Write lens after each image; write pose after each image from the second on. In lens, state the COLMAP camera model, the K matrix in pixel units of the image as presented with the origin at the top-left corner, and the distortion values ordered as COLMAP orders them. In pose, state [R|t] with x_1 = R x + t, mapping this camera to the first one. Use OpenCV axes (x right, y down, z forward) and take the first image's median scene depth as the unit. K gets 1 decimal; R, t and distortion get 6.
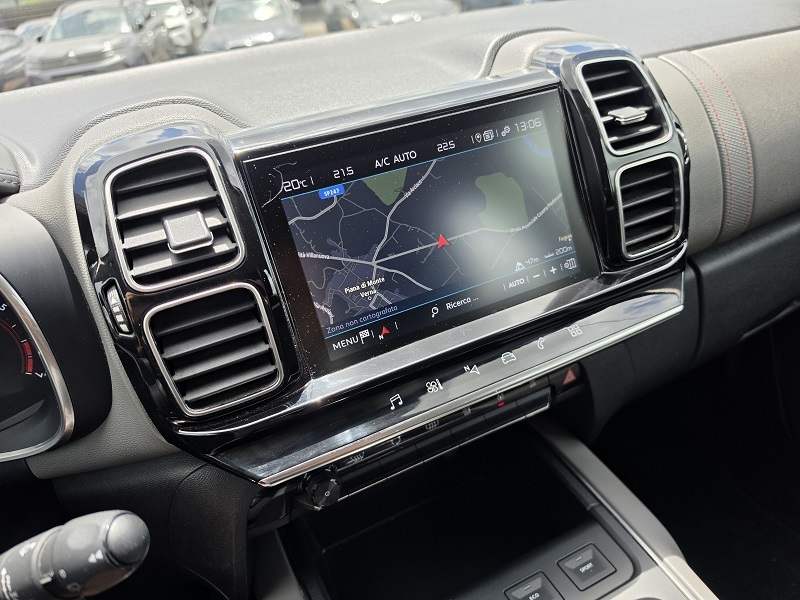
lens RADIAL K [[572.8, 0, 399.3], [0, 572.8, 281.0], [0, 0, 1]] dist [0.029685, -0.068099]
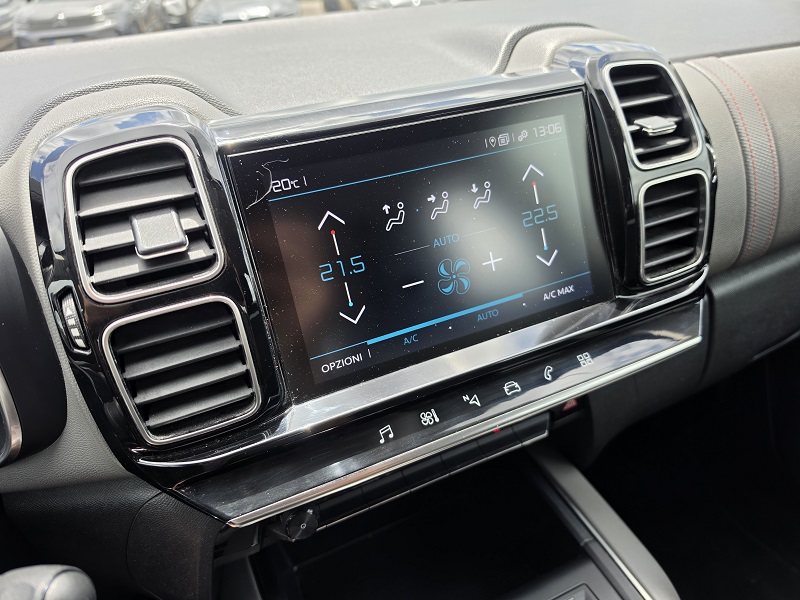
lens RADIAL K [[575.8, 0, 393.8], [0, 575.8, 276.3], [0, 0, 1]] dist [0.001832, -0.029180]
pose [[0.998323, 0.054301, 0.020073, -0.024454], [-0.054662, 0.998345, 0.017880, -0.050123], [-0.019069, -0.018948, 0.999639, 0.106864]]
